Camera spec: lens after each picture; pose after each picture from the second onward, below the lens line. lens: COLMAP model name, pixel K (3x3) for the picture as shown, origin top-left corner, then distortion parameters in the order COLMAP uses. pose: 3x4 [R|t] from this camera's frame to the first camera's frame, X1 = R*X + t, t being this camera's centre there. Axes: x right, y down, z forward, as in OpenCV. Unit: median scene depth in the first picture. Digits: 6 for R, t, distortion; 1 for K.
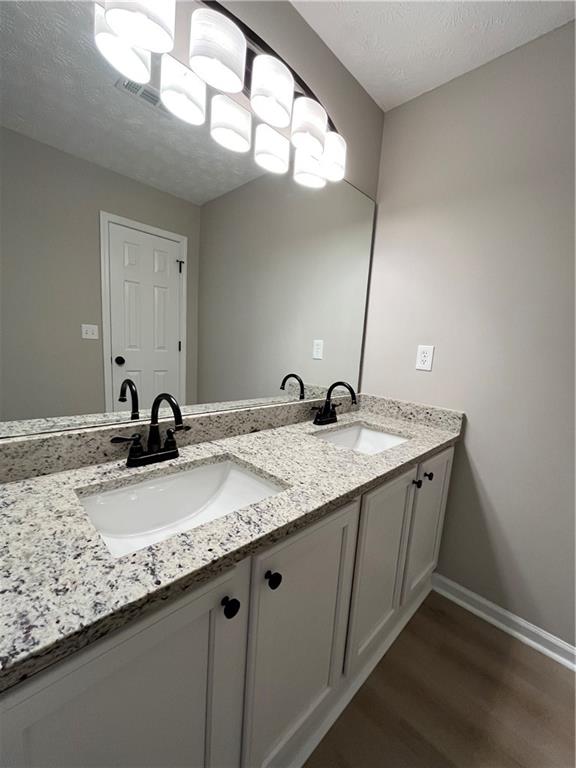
lens RADIAL K [[312.9, 0, 288.3], [0, 312.9, 385.5], [0, 0, 1]] dist [-0.002044, -0.000469]
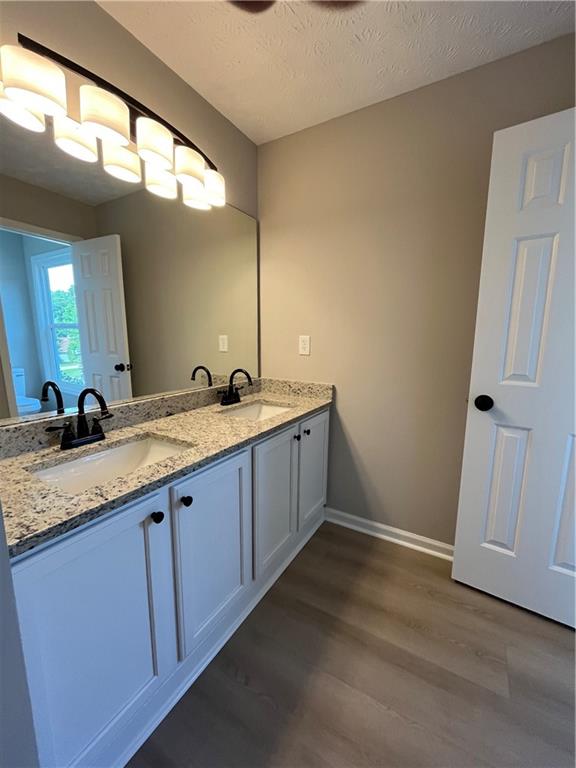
lens RADIAL K [[312.9, 0, 287.6], [0, 312.9, 385.0], [0, 0, 1]] dist [-0.002044, -0.000469]
pose [[0.967389, -0.095040, 0.234788, 0.068633], [0.088765, 0.995359, 0.037177, 0.027243], [-0.237231, -0.015124, 0.971335, -0.325343]]
